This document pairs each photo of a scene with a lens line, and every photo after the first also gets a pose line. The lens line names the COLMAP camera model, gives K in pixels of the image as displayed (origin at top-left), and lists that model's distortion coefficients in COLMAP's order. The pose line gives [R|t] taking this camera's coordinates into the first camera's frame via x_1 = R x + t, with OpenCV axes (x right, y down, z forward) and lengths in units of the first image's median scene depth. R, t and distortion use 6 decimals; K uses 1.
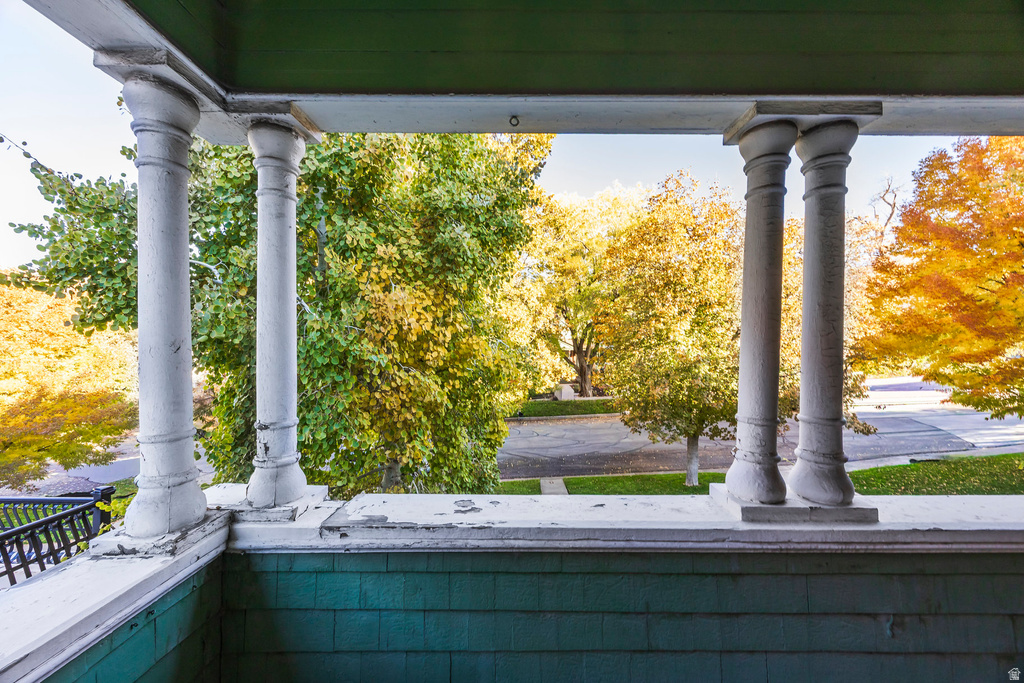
lens RADIAL K [[397.0, 0, 513.0], [0, 397.0, 345.4], [0, 0, 1]] dist [-0.004733, 0.000332]
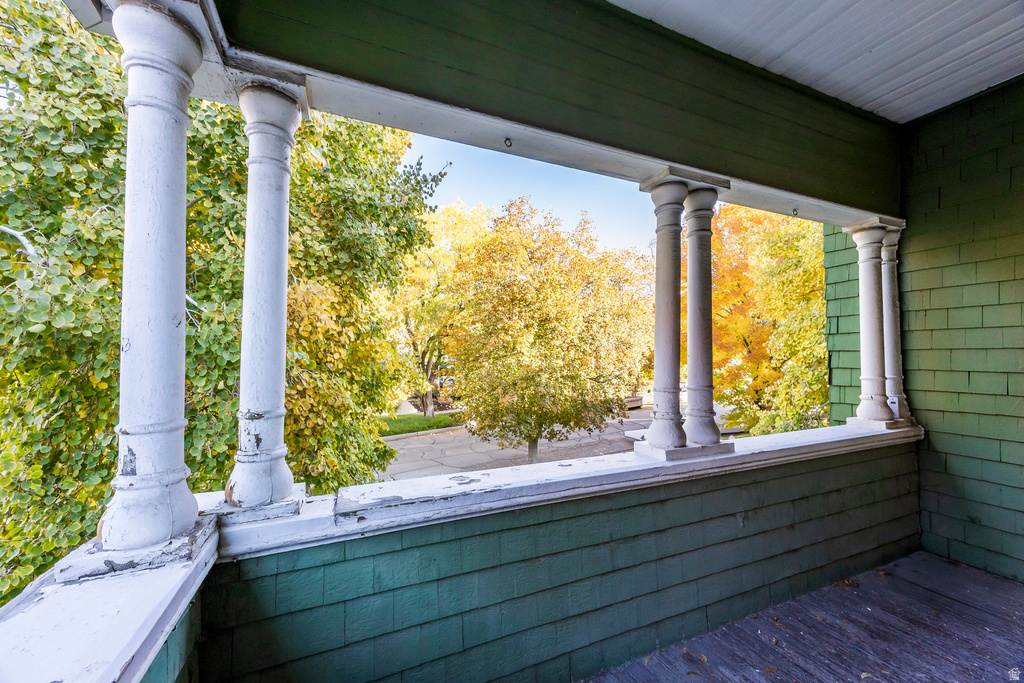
lens RADIAL K [[397.0, 0, 531.3], [0, 397.0, 344.2], [0, 0, 1]] dist [-0.004733, 0.000332]
pose [[0.910453, 0.006521, 0.413560, -0.423585], [0.007784, 0.999428, -0.032896, 0.074830], [-0.413538, 0.033169, 0.909882, -0.082305]]
